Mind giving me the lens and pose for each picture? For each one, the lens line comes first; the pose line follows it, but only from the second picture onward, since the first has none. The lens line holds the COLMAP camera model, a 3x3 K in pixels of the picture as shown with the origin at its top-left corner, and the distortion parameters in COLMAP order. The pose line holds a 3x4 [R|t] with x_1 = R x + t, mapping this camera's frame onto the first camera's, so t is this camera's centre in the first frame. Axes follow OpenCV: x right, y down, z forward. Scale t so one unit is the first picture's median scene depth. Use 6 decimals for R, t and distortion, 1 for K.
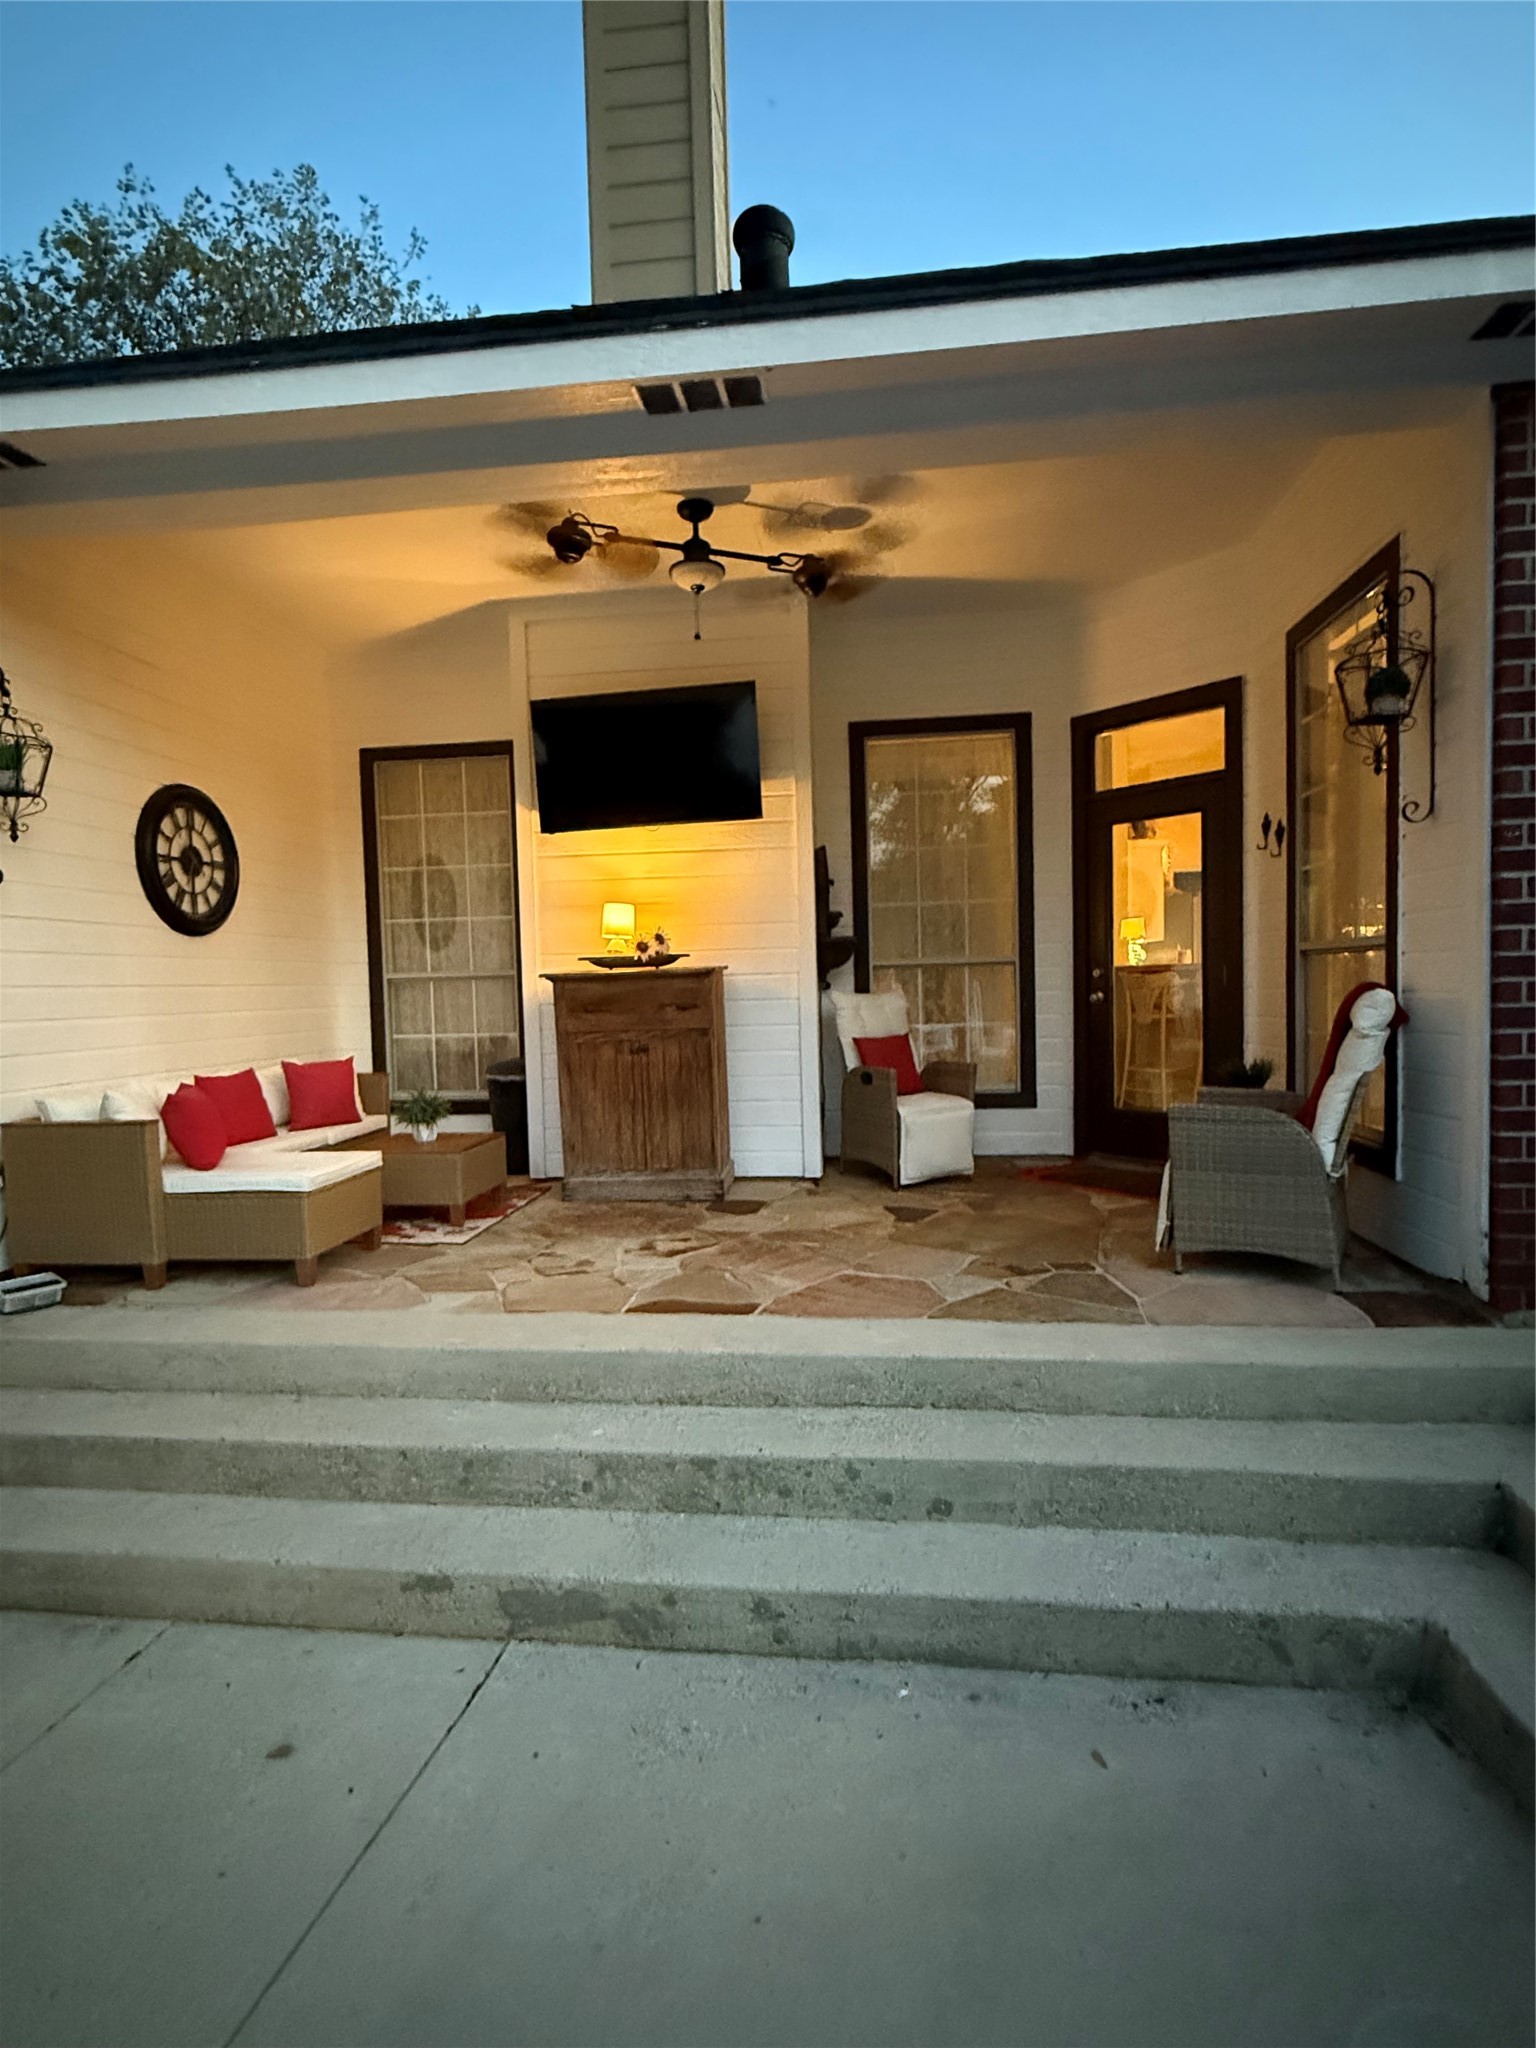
lens RADIAL K [[1016.3, 0, 775.3], [0, 1016.3, 1026.6], [0, 0, 1]] dist [0.001603, 0.001216]
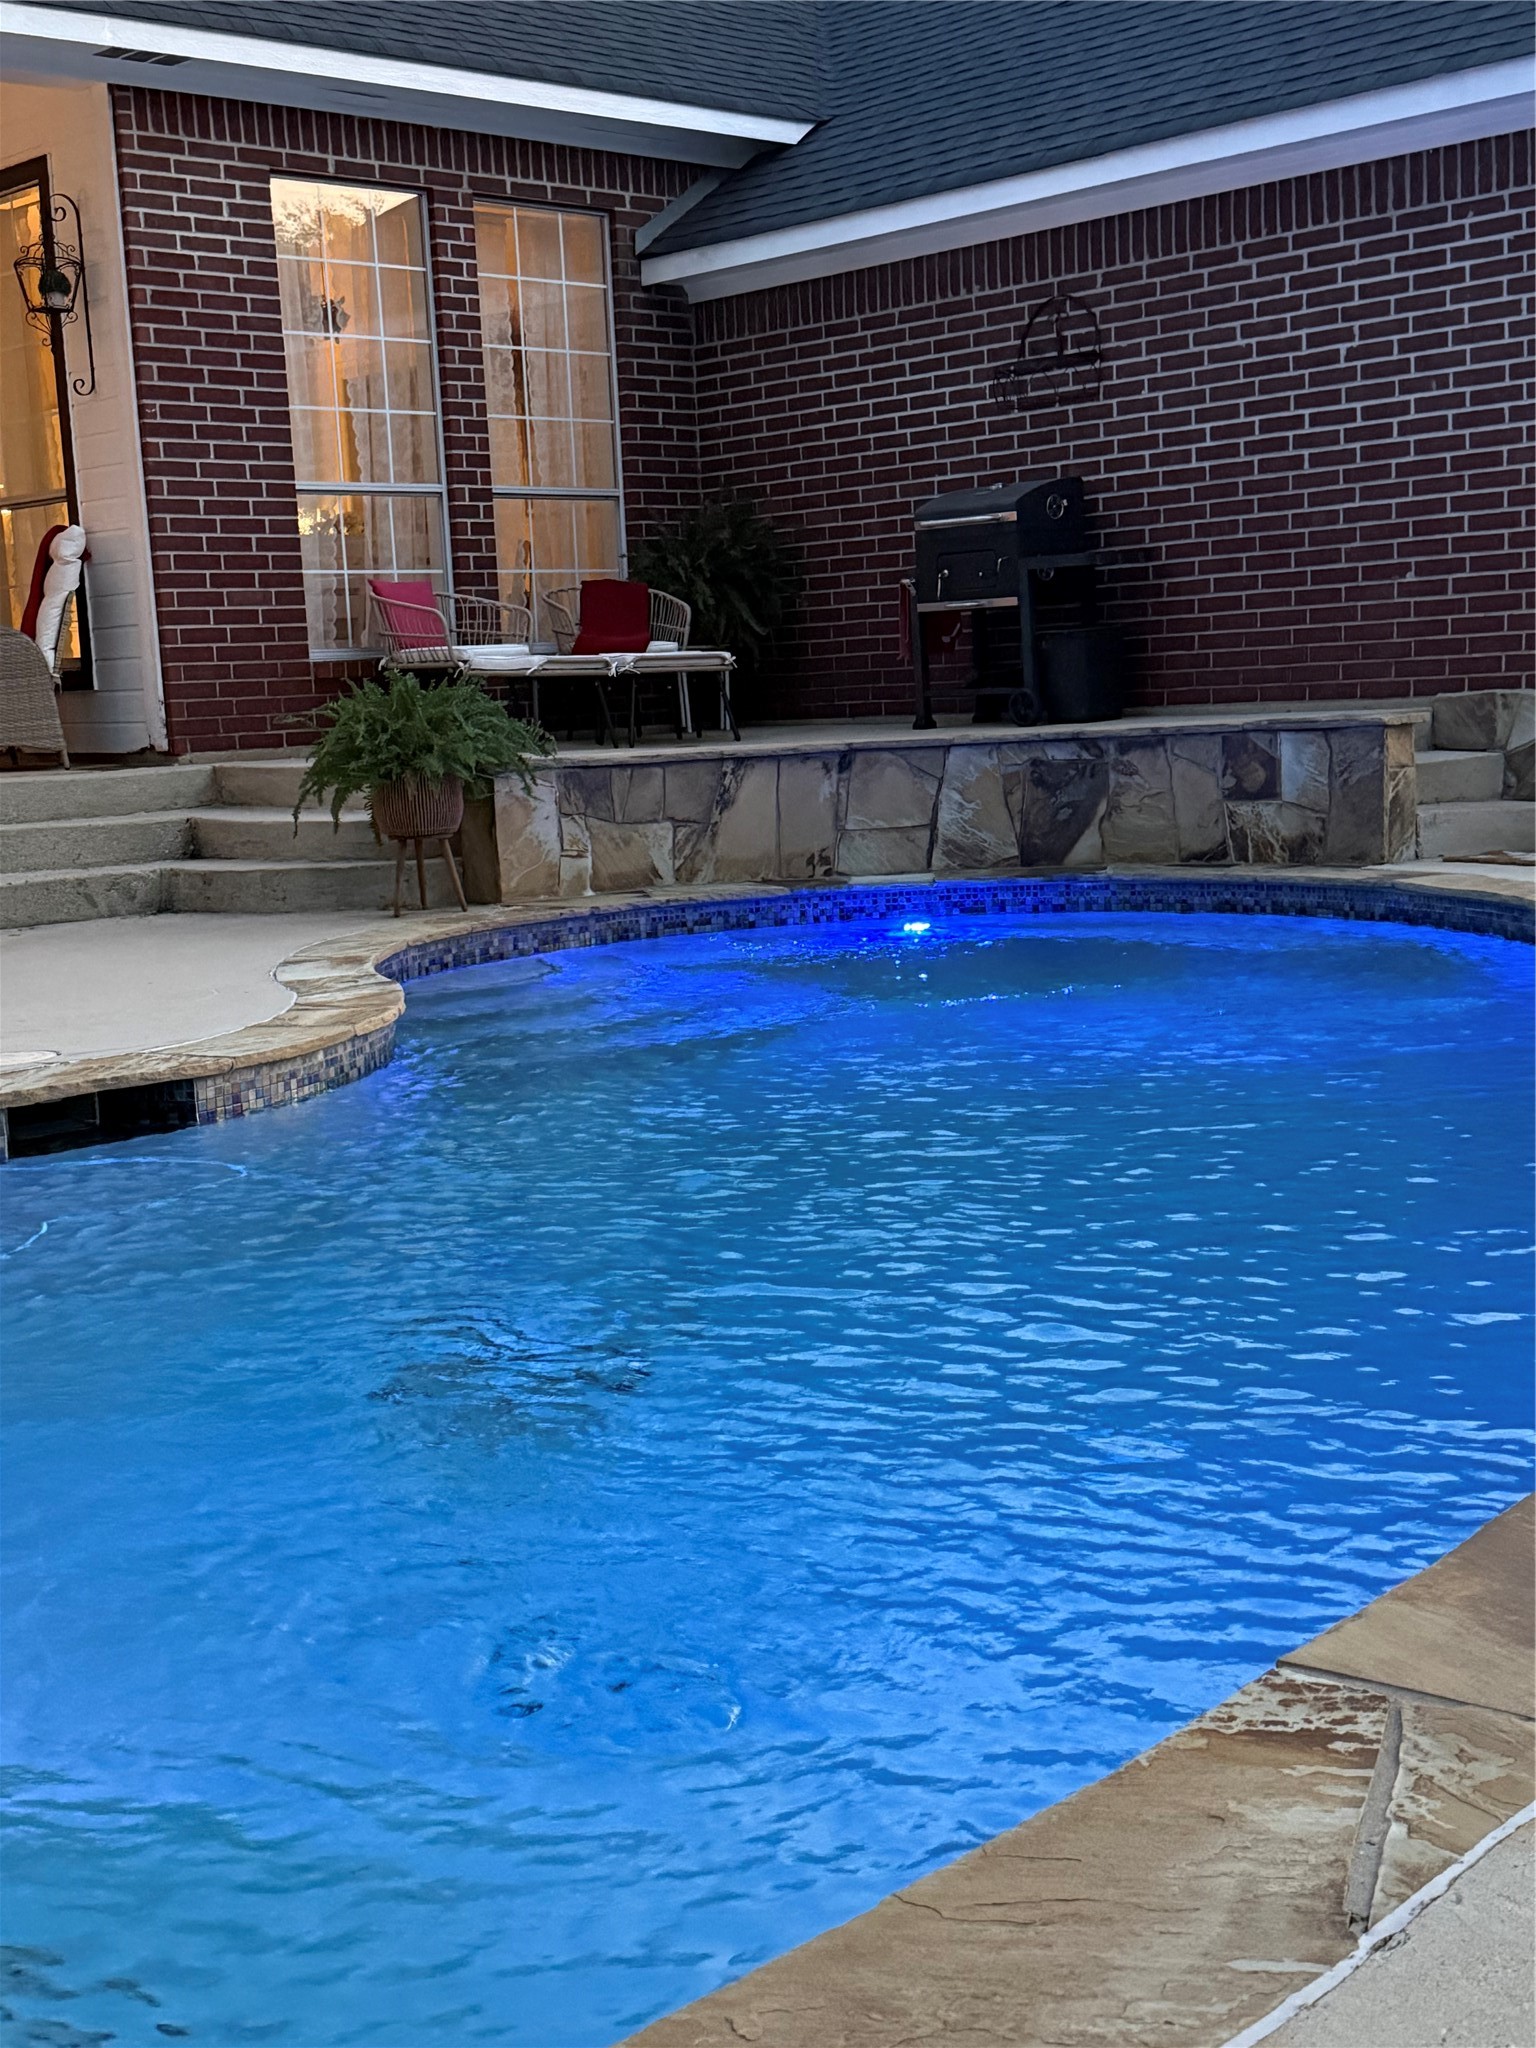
lens RADIAL K [[2587.5, 0, 768.0], [0, 2587.5, 1024.0], [0, 0, 1]] dist [0.188806, -0.389706]
pose [[0.636715, -0.105072, 0.763907, -1.063756], [0.069423, 0.994461, 0.078920, 0.284256], [-0.767968, 0.002783, 0.640482, -1.319558]]
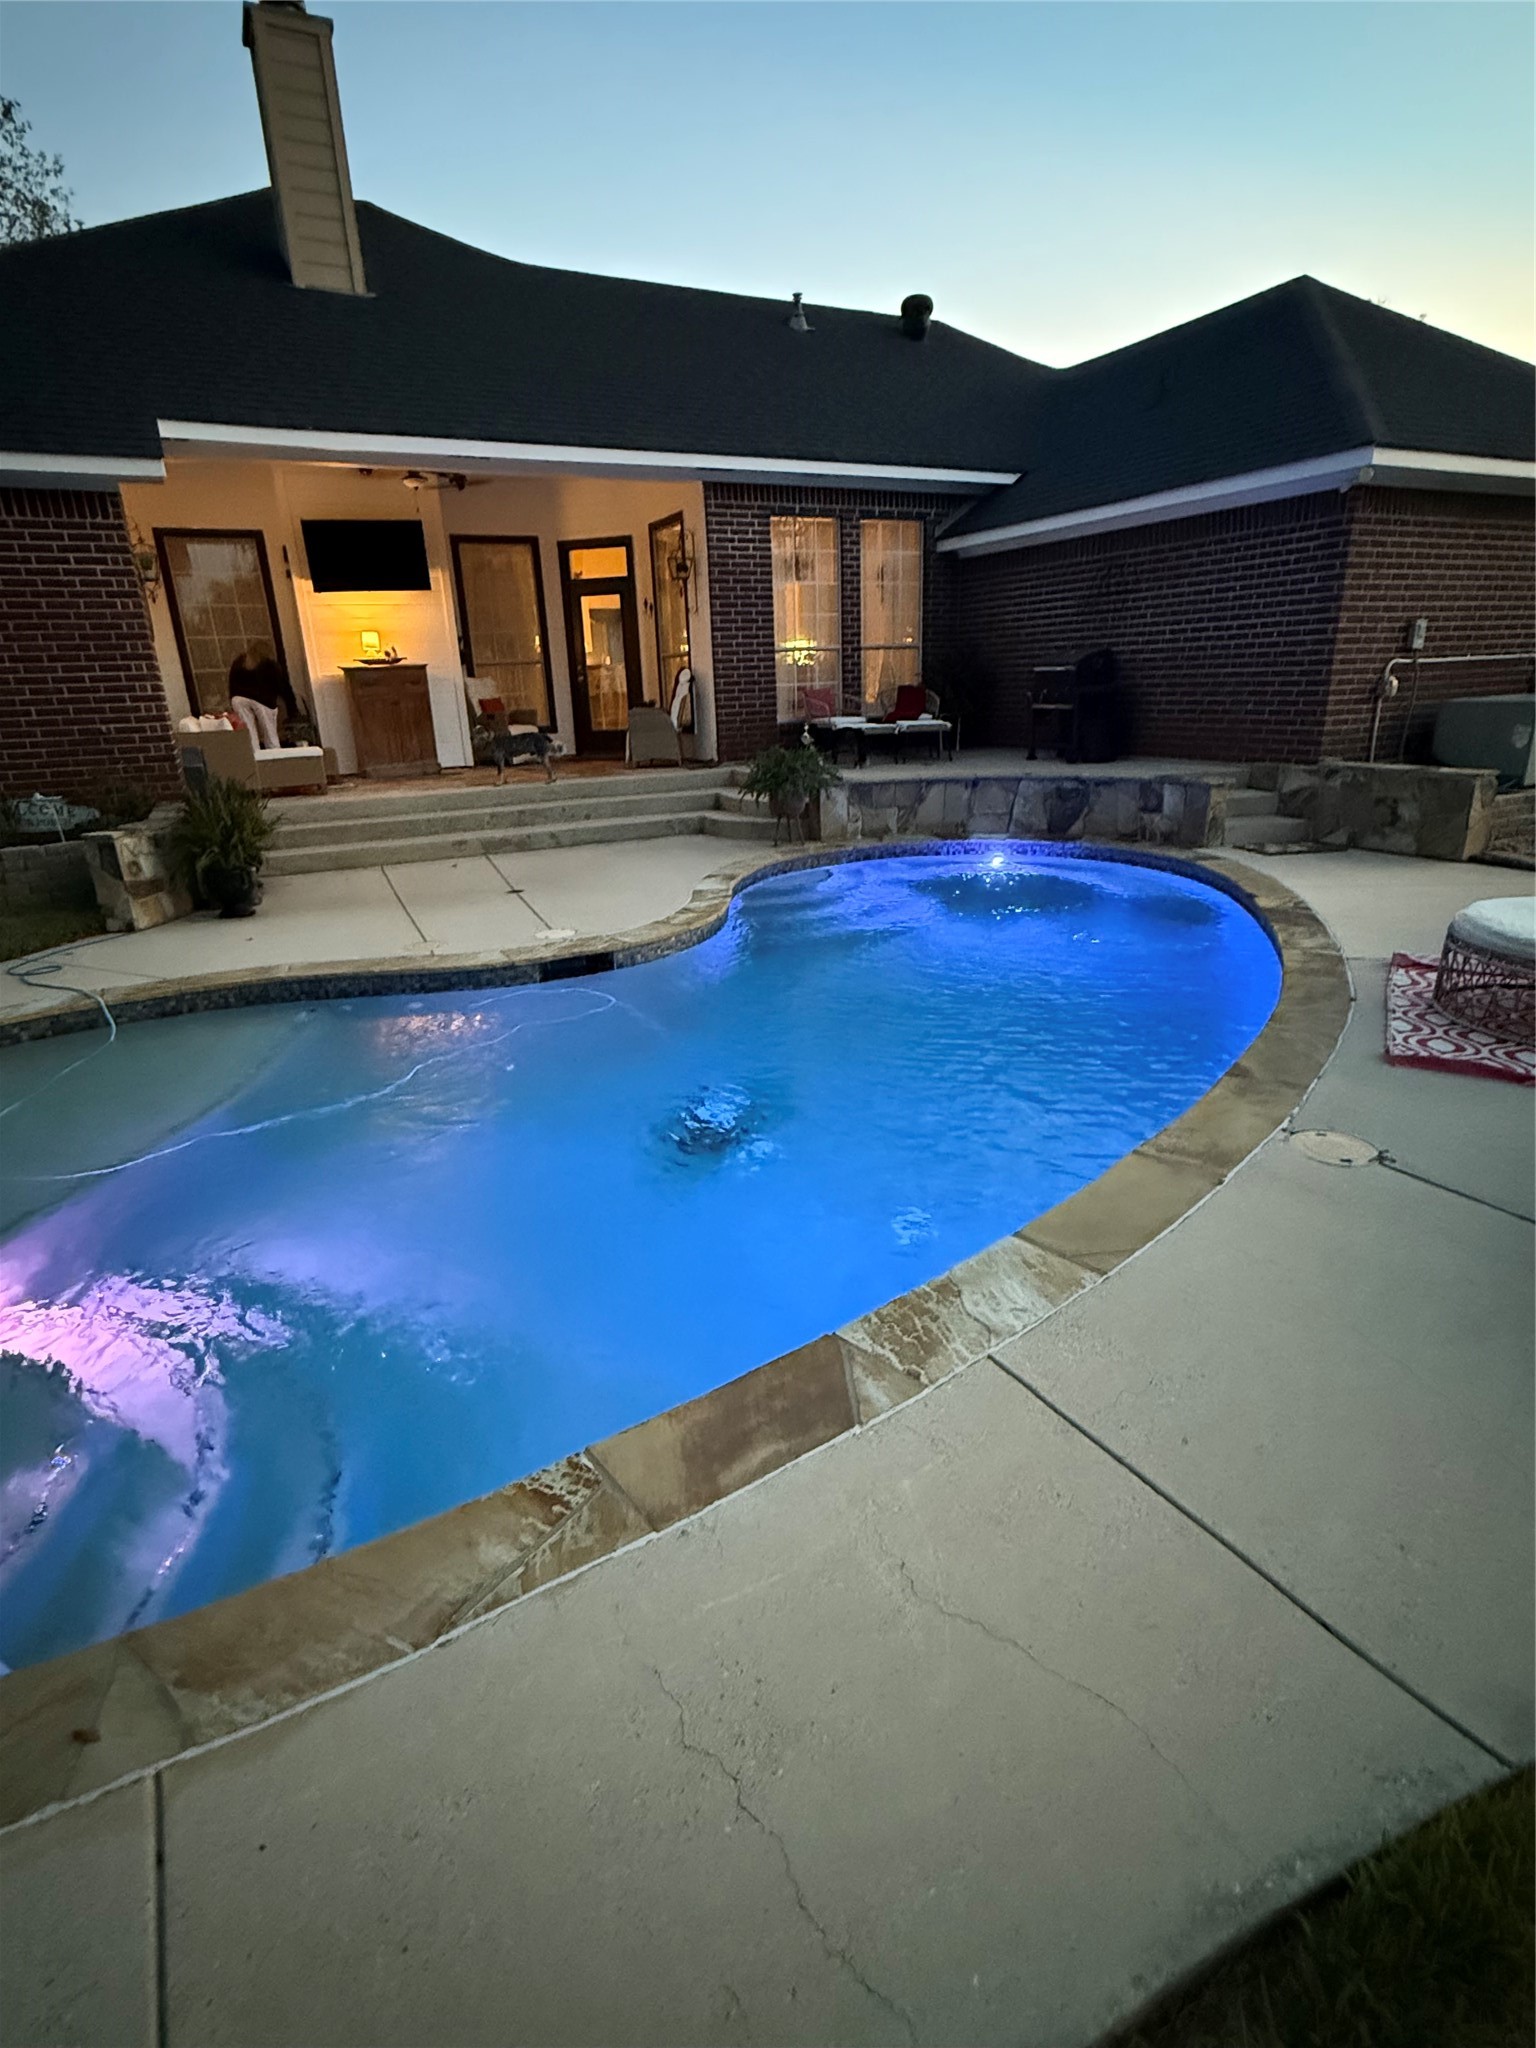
lens RADIAL K [[1016.3, 0, 775.3], [0, 1016.3, 1026.6], [0, 0, 1]] dist [0.001603, 0.001216]
pose [[0.829451, -0.183739, 0.527495, -0.797733], [0.039896, 0.961426, 0.272153, 0.138064], [-0.557153, -0.204693, 0.804787, -1.465322]]
